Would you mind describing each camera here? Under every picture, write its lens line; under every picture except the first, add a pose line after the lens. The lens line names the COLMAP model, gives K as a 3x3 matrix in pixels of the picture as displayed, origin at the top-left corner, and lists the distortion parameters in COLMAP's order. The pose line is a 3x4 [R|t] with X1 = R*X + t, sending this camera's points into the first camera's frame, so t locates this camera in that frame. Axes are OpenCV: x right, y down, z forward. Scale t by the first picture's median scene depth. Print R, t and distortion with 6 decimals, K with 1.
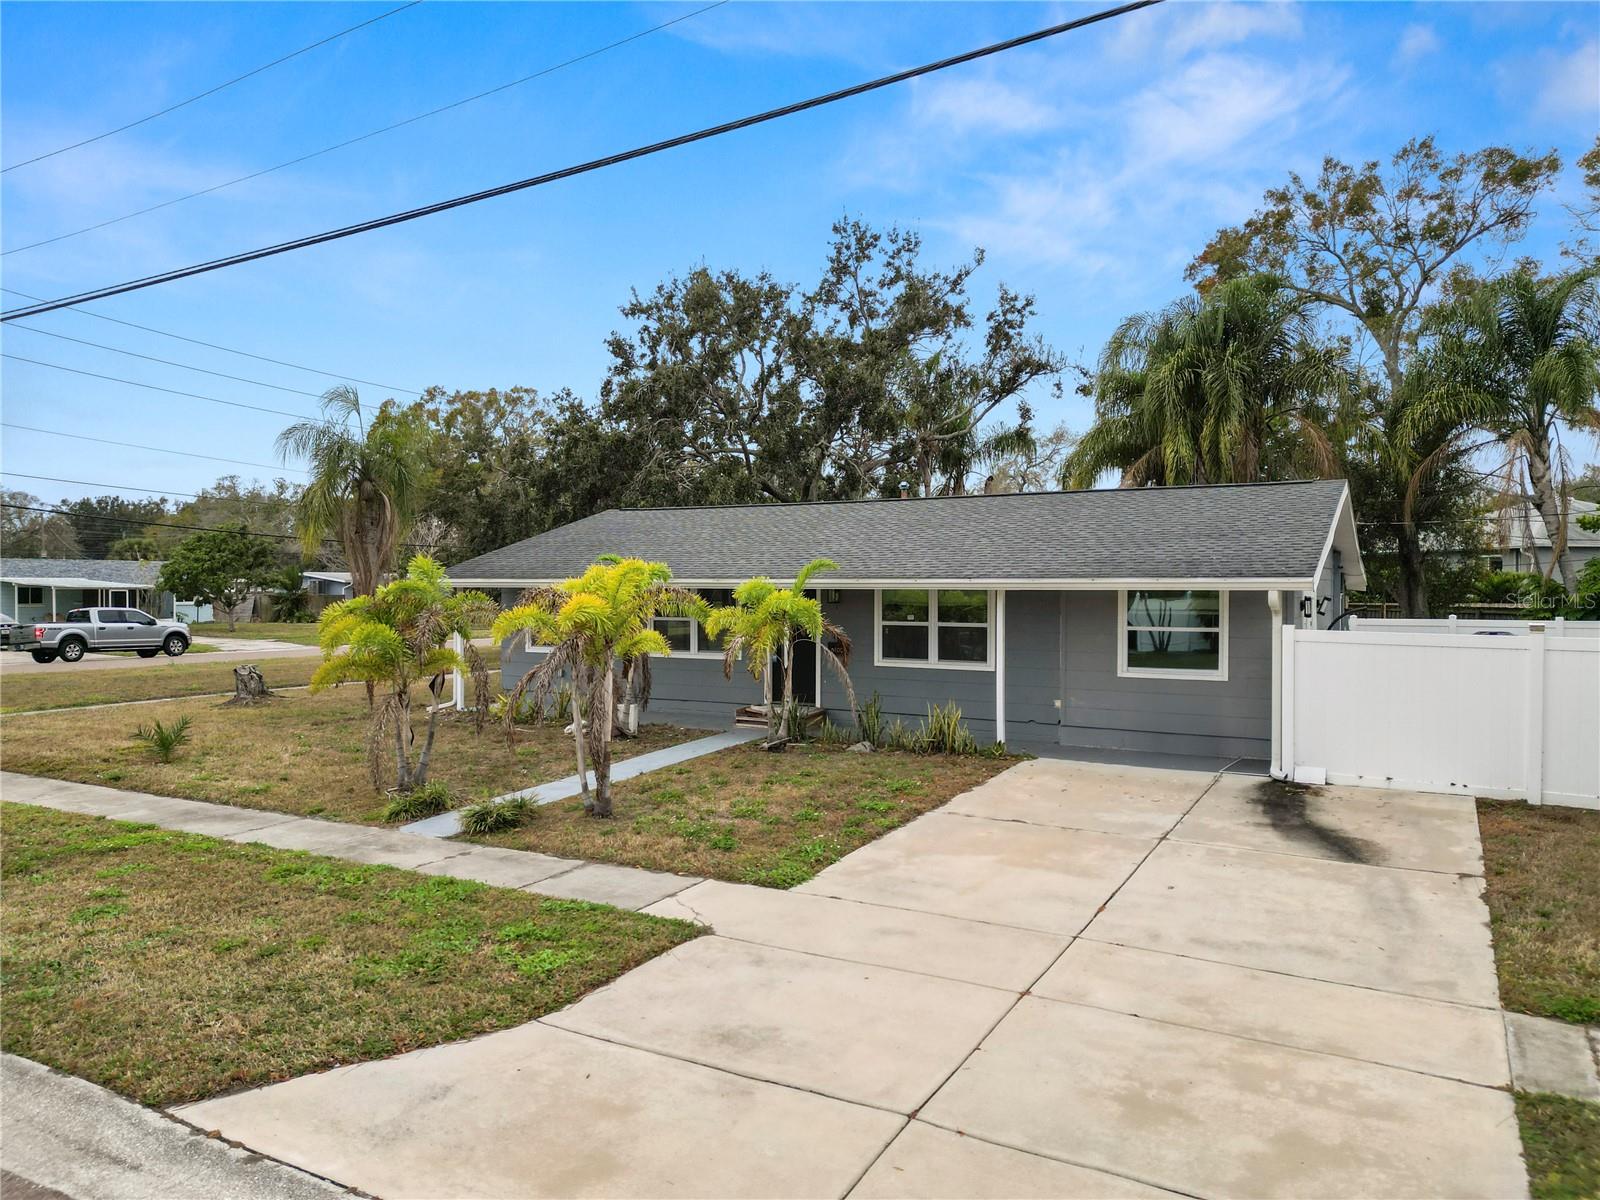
lens RADIAL K [[1107.6, 0, 800.0], [0, 1107.6, 600.0], [0, 0, 1]] dist [0.043324, 0.000401]
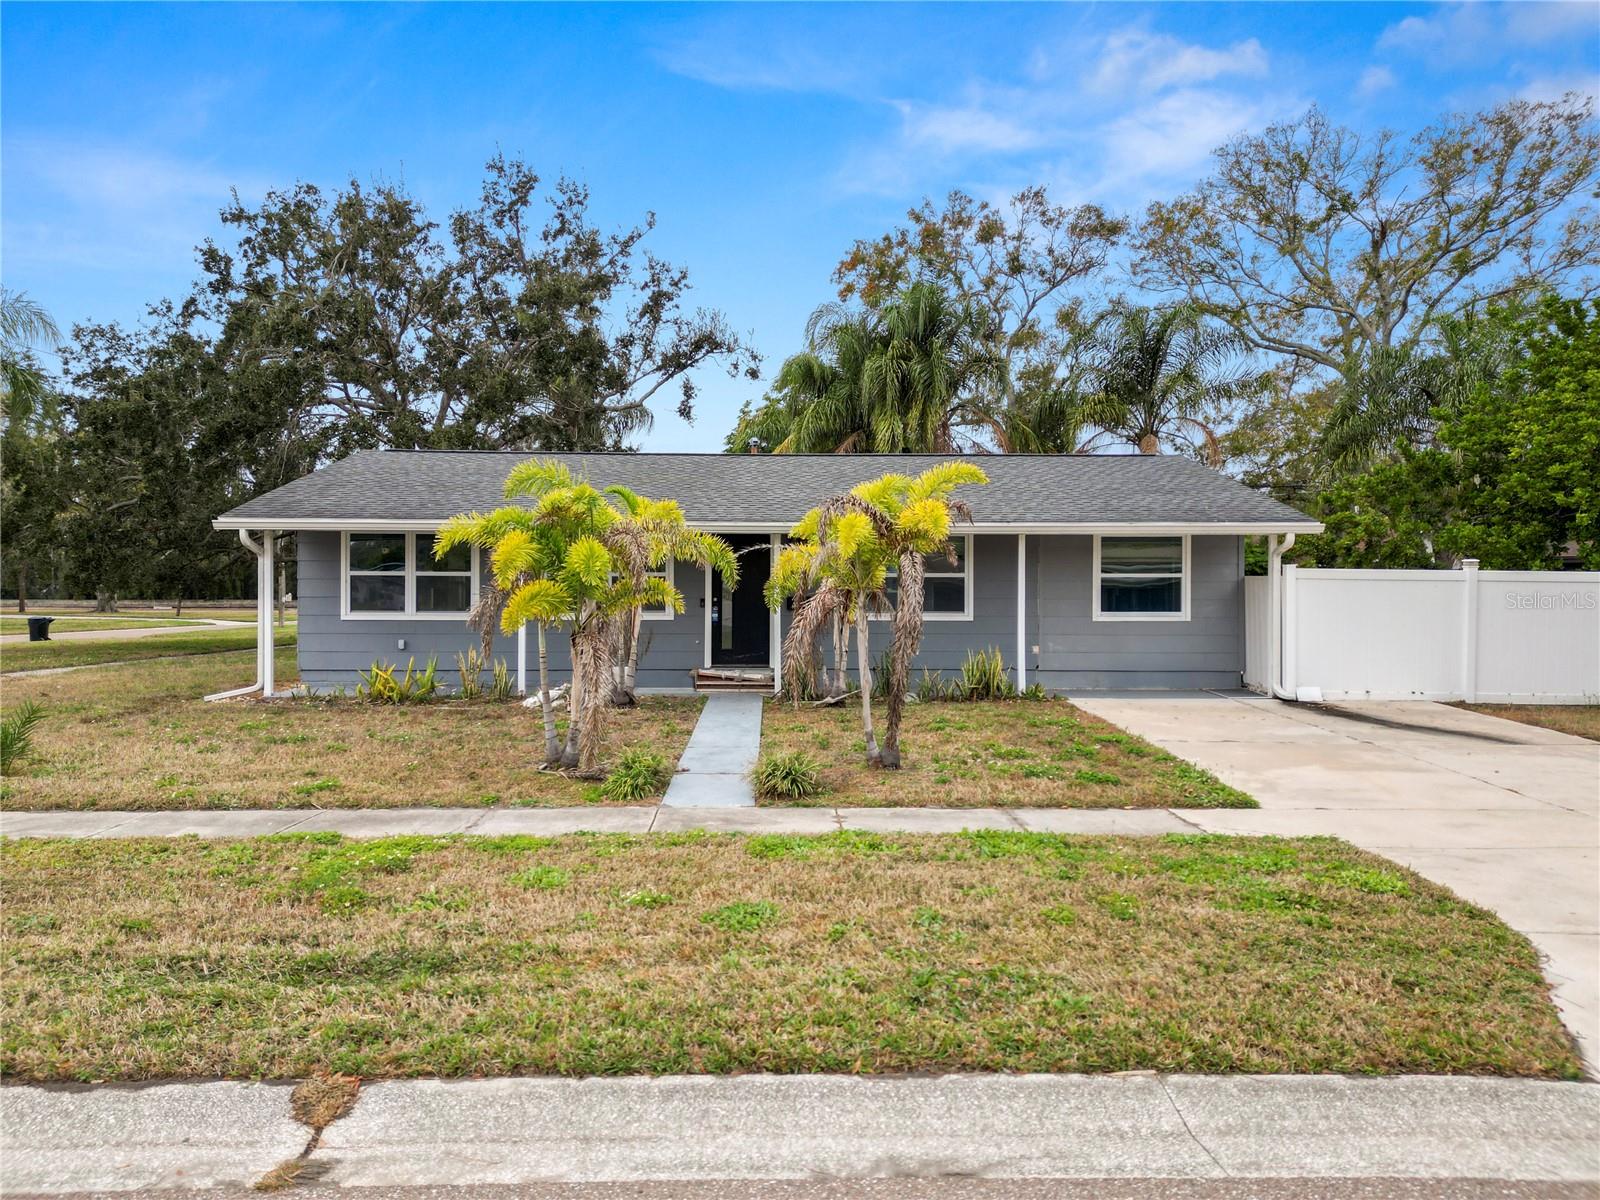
lens RADIAL K [[1130.4, 0, 800.0], [0, 1130.4, 600.0], [0, 0, 1]] dist [0.036256, -0.002582]
pose [[0.863347, -0.003358, 0.504599, -0.232584], [0.007792, 0.999947, -0.006677, 0.024985], [-0.504550, 0.009696, 0.863328, 0.100065]]
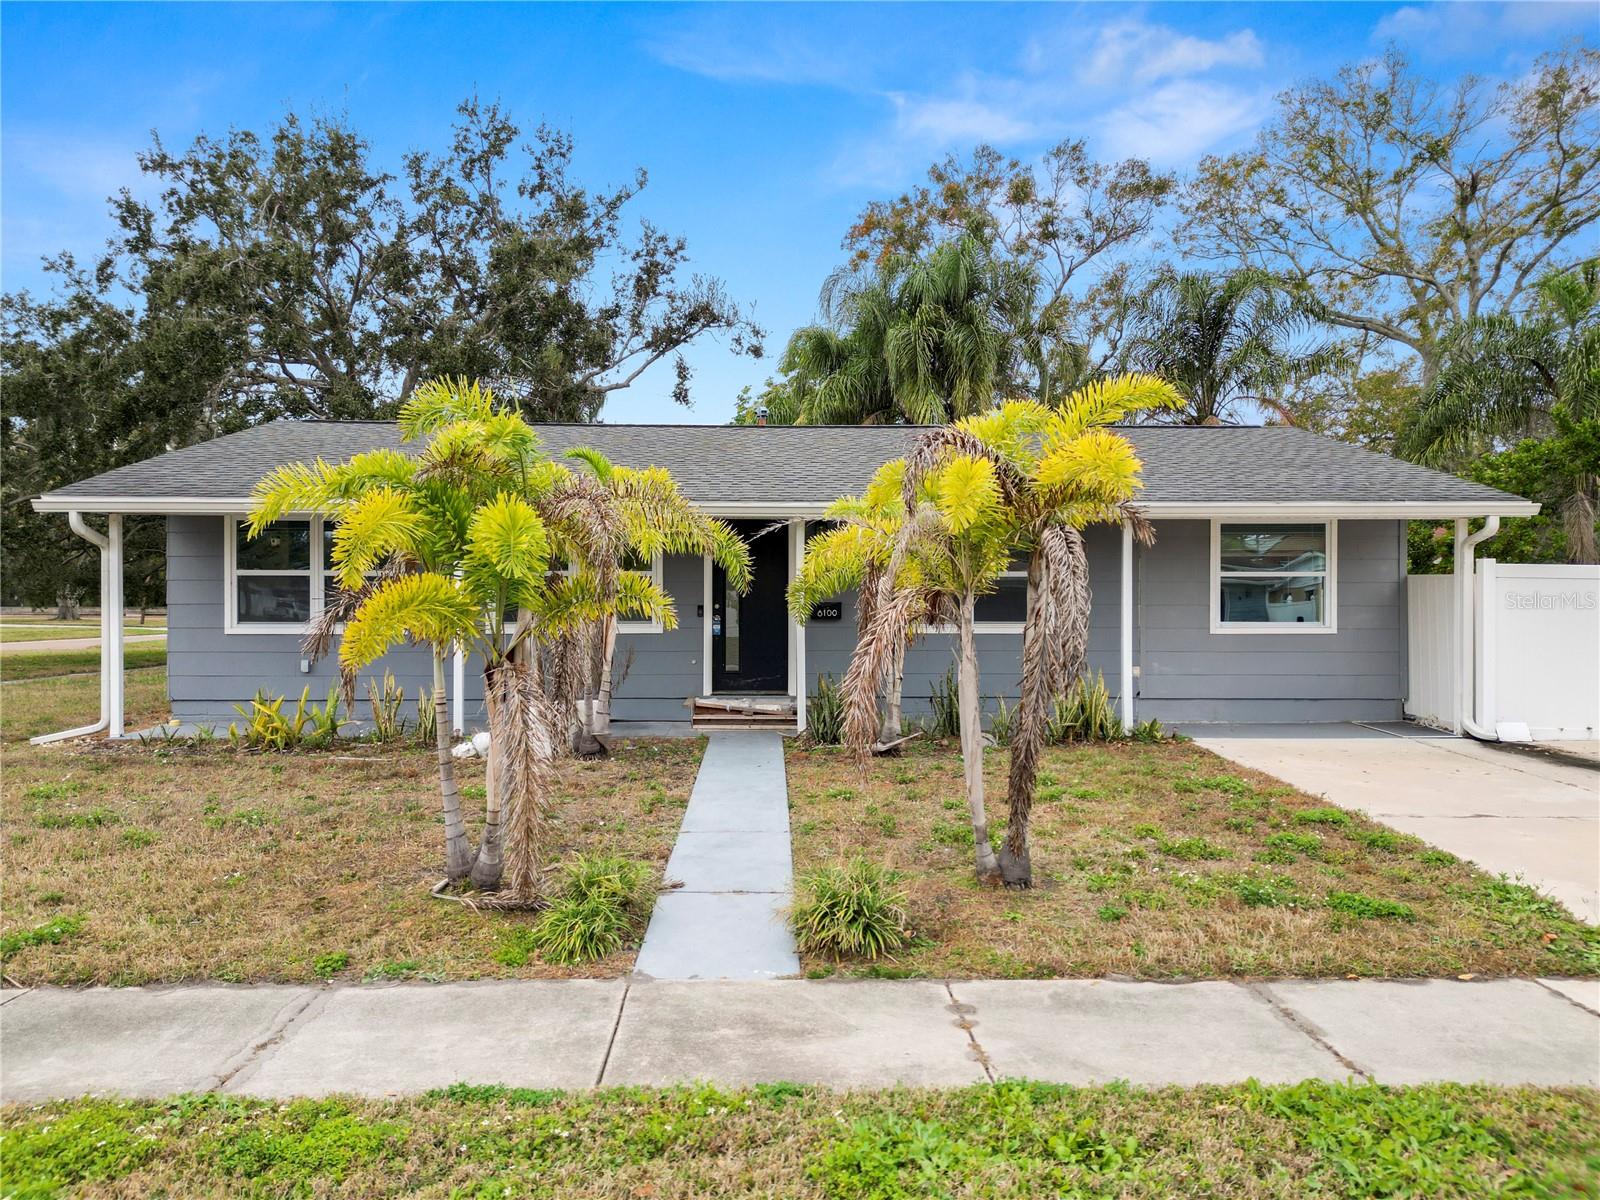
lens RADIAL K [[1130.4, 0, 800.0], [0, 1130.4, 600.0], [0, 0, 1]] dist [0.036256, -0.002582]
pose [[0.860580, -0.002318, 0.509309, -0.183407], [0.009615, 0.999885, -0.011696, 0.023670], [-0.509224, 0.014962, 0.860504, 0.207142]]
